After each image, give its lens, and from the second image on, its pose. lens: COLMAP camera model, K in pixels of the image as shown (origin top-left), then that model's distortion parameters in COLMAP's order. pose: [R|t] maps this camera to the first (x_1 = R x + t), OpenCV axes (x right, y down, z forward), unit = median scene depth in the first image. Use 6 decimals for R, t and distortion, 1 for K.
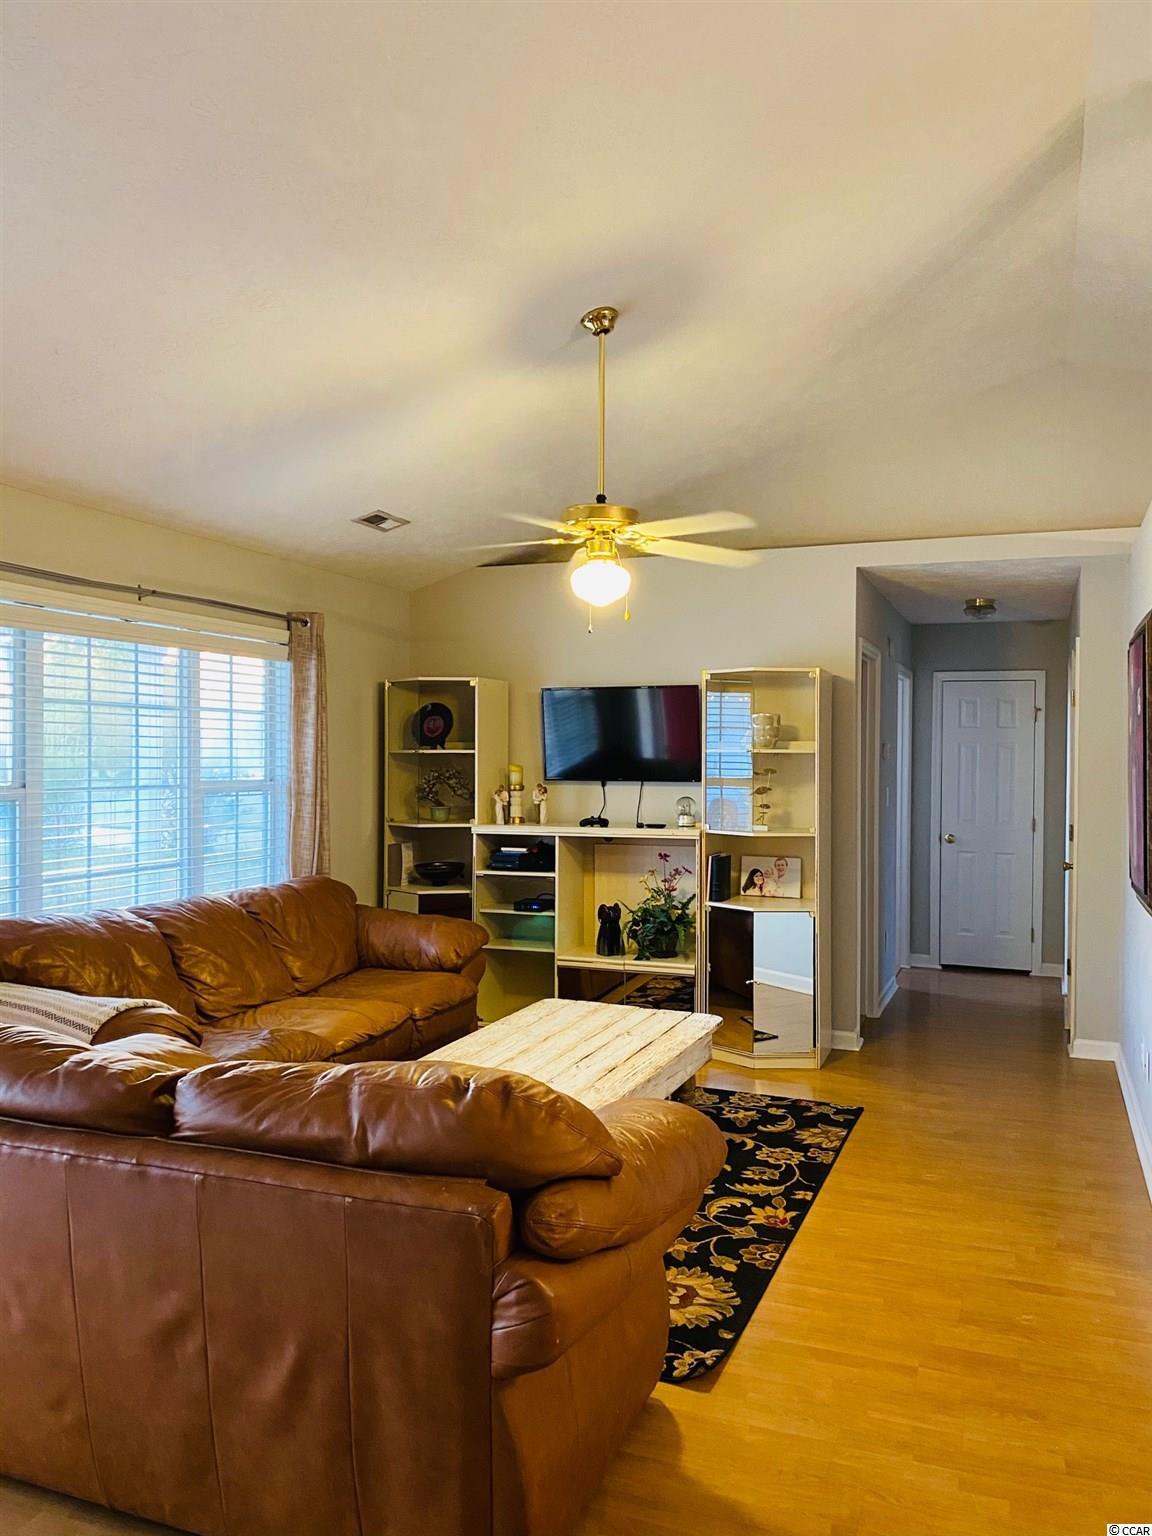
lens RADIAL K [[1144.6, 0, 576.0], [0, 1144.6, 768.0], [0, 0, 1]] dist [0.002438, -0.000276]
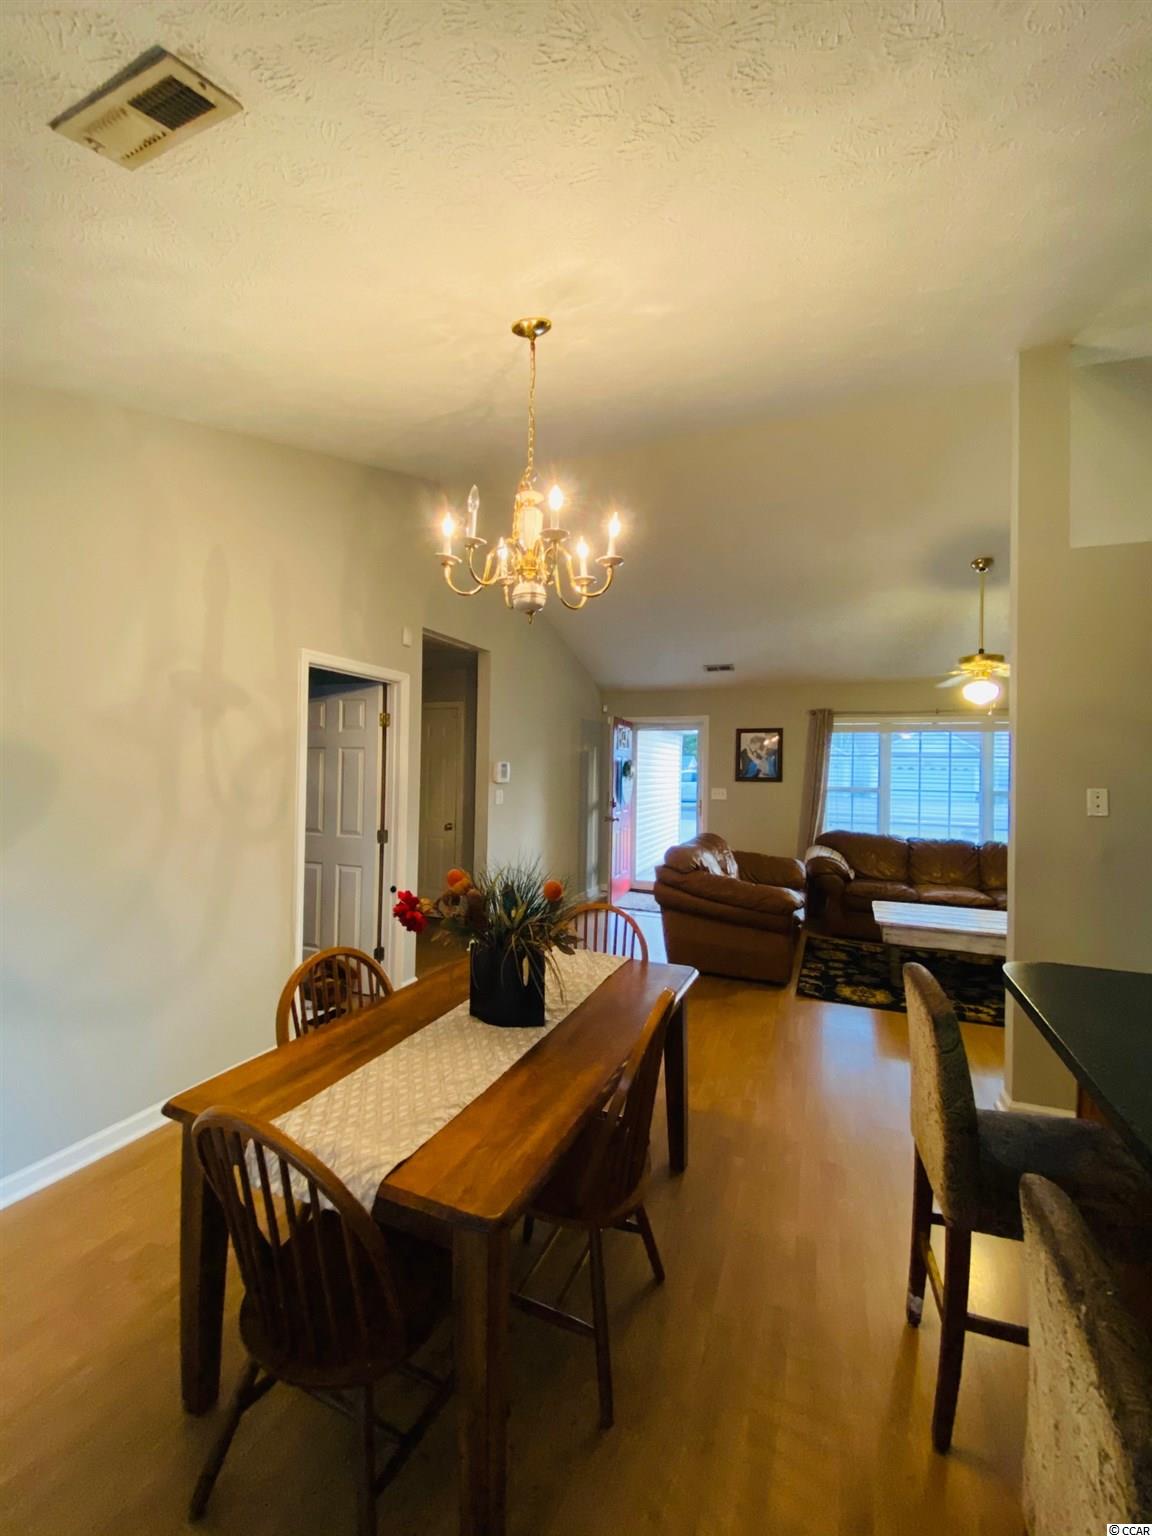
lens RADIAL K [[618.4, 0, 576.0], [0, 618.4, 768.0], [0, 0, 1]] dist [0.030918, -0.000036]
pose [[-0.011479, -0.010091, -0.999883, 0.768481], [-0.028344, 0.999551, -0.009762, 0.001459], [0.999532, 0.028229, -0.011759, 0.201559]]
